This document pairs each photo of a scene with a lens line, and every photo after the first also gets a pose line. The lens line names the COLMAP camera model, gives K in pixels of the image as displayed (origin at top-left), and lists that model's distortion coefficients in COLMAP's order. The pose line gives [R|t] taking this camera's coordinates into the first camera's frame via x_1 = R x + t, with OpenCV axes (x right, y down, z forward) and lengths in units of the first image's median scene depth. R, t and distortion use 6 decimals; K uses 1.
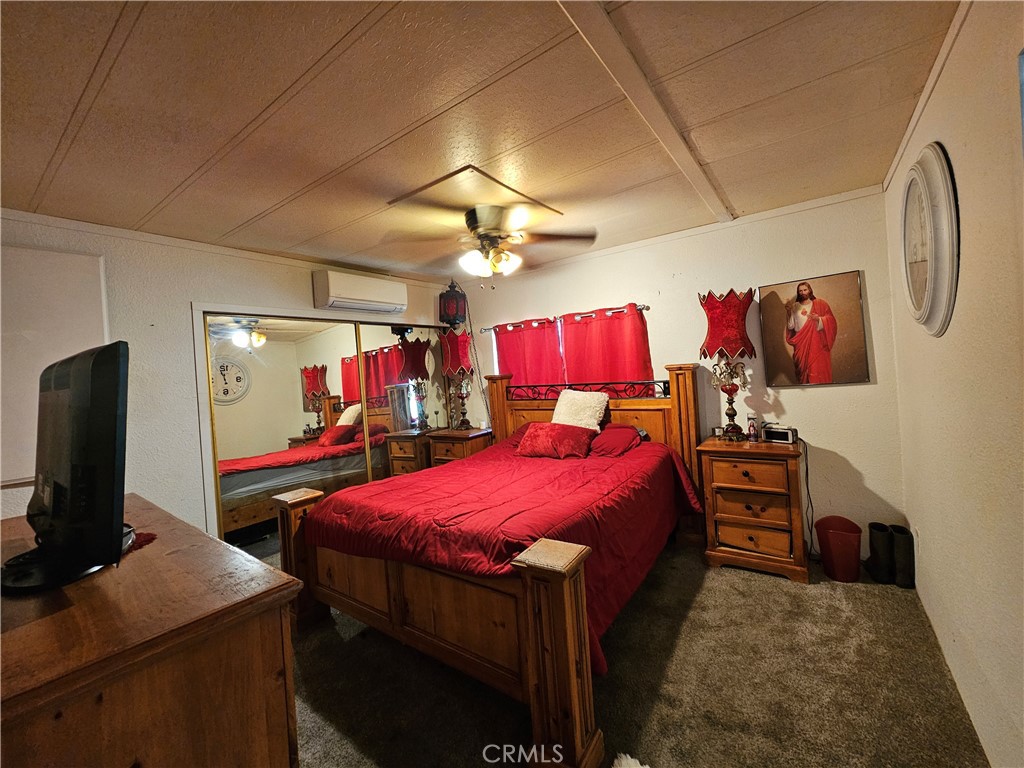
lens RADIAL K [[418.7, 0, 511.5], [0, 418.7, 371.5], [0, 0, 1]] dist [-0.000139, -0.000234]
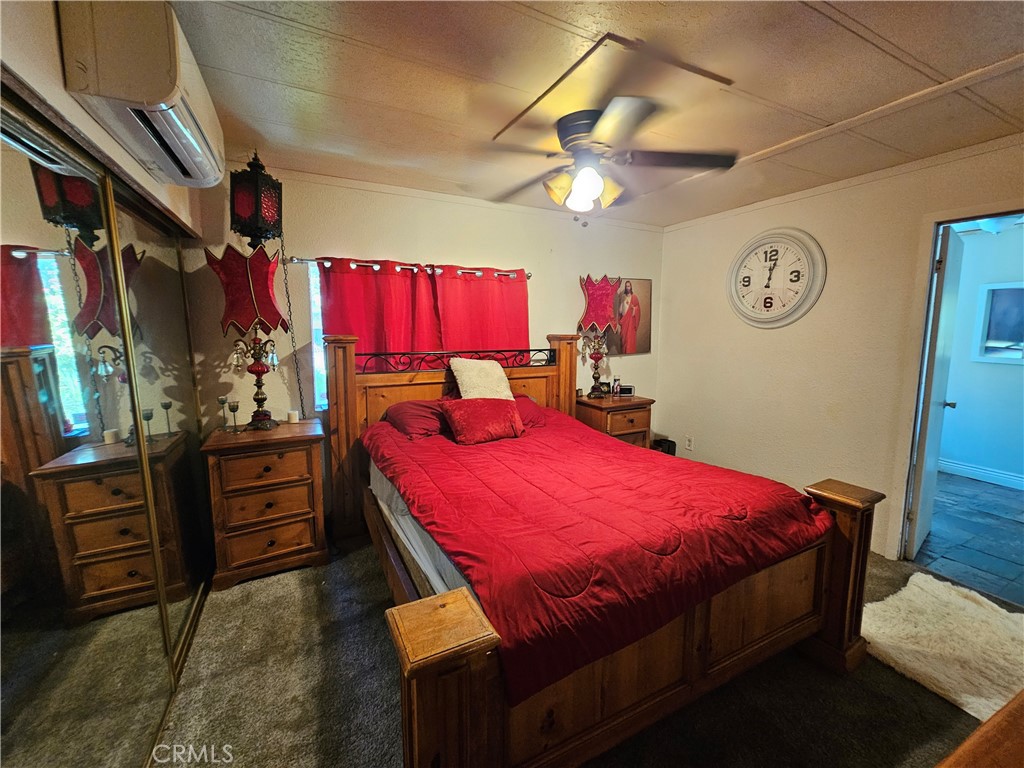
lens RADIAL K [[416.3, 0, 511.6], [0, 416.3, 361.6], [0, 0, 1]] dist [0.010560, -0.000016]
pose [[0.459622, 0.007530, 0.888083, -0.605704], [-0.021417, 0.999767, 0.002607, 0.052534], [-0.887857, -0.020219, 0.459676, 0.590362]]
